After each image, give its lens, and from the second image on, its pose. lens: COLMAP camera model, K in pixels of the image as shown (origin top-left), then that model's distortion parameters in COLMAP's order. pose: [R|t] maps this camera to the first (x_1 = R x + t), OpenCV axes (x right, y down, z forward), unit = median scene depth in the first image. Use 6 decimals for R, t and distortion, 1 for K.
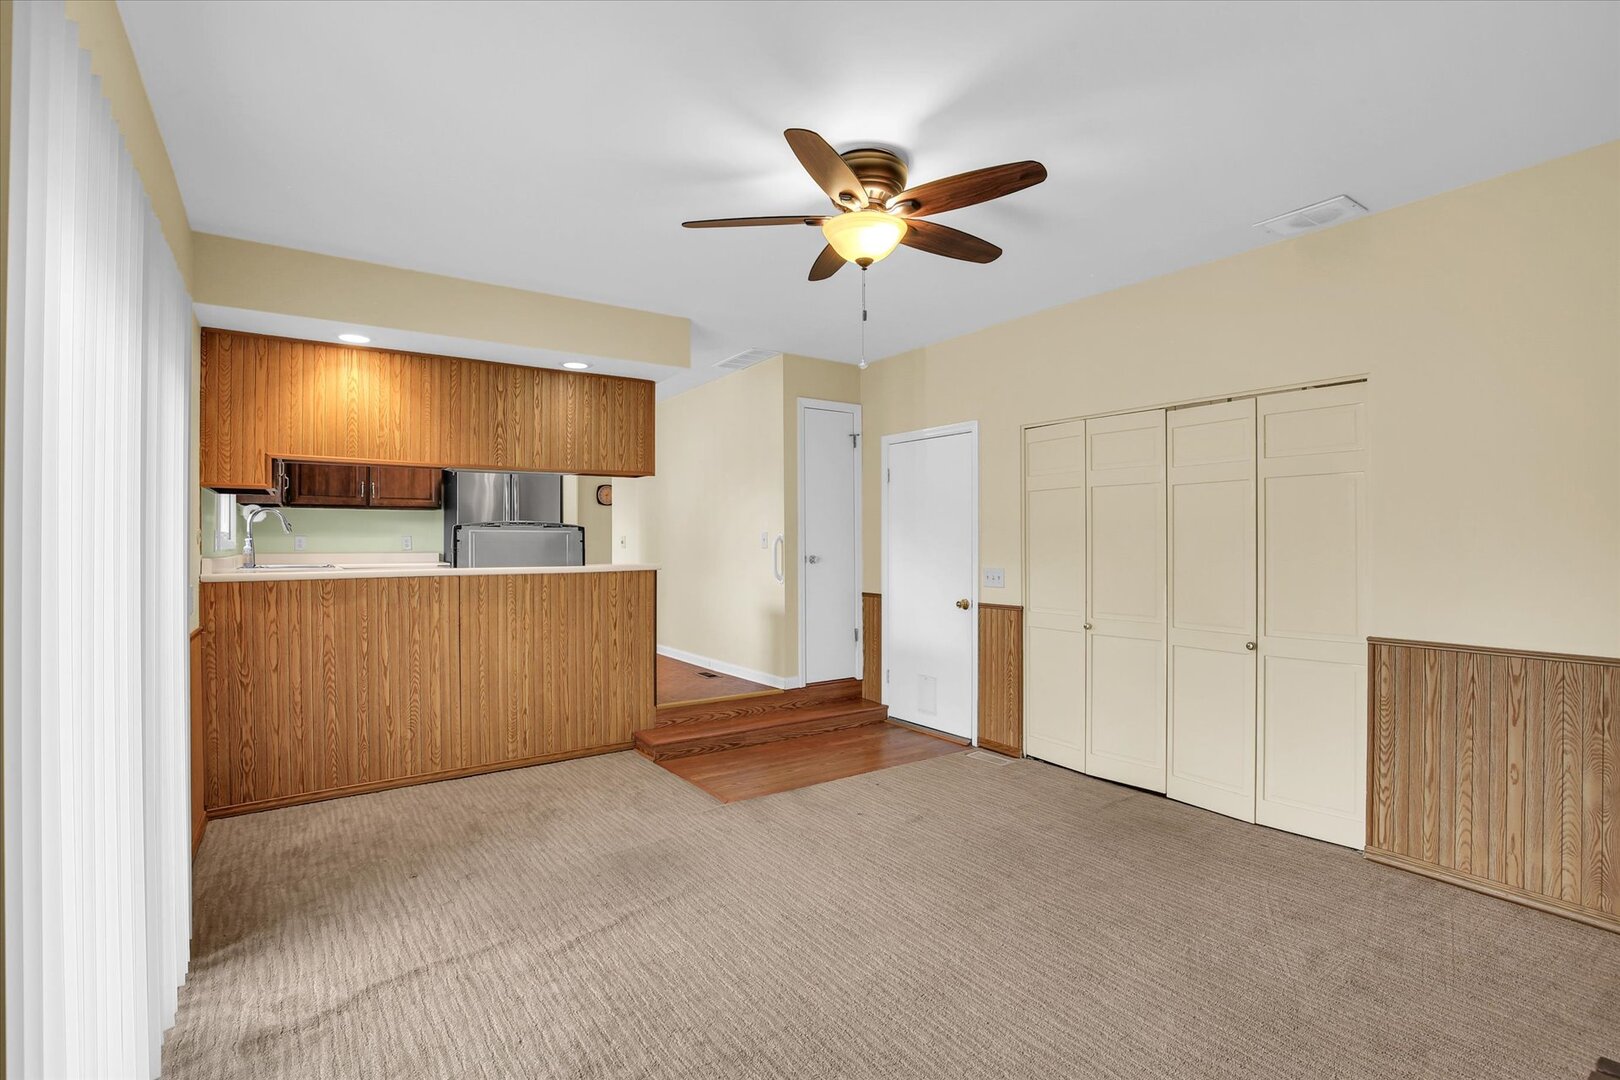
lens RADIAL K [[752.2, 0, 803.5], [0, 752.2, 535.8], [0, 0, 1]] dist [-0.036259, 0.002576]
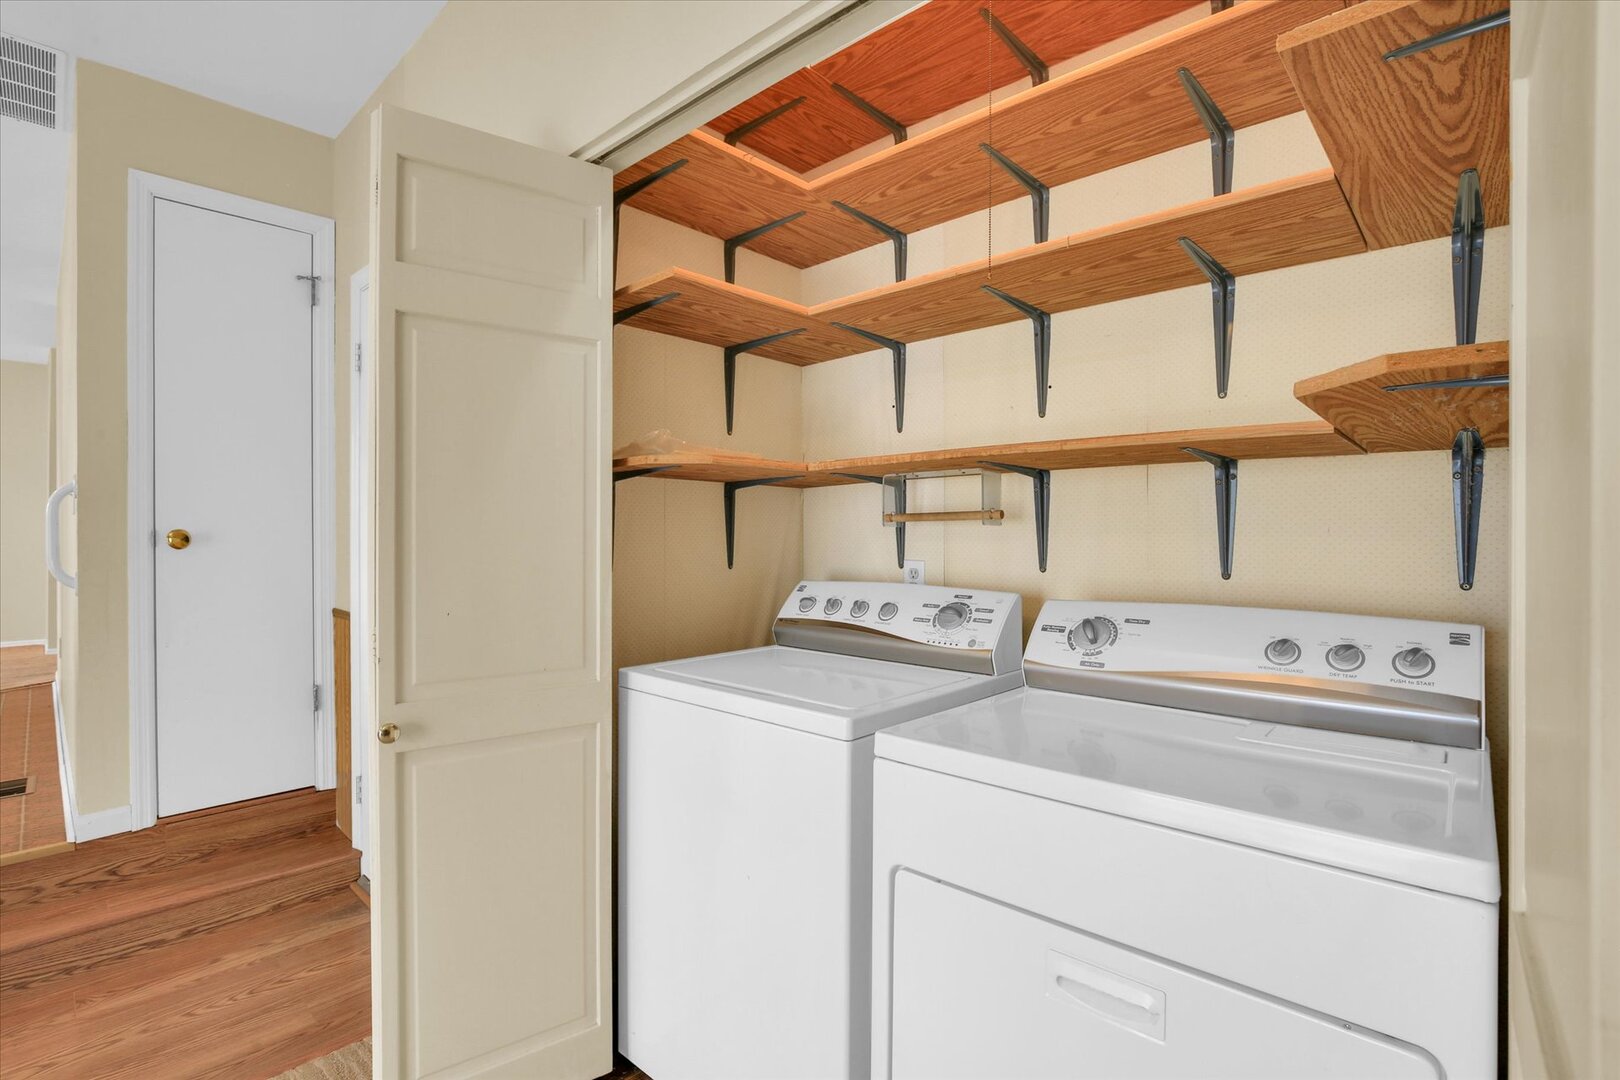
lens RADIAL K [[752.2, 0, 815.0], [0, 752.2, 540.3], [0, 0, 1]] dist [-0.036259, 0.002576]
pose [[0.973758, -0.001626, 0.227579, 0.282765], [-0.003737, 0.999725, 0.023131, 0.020057], [-0.227554, -0.023374, 0.973485, 0.488896]]
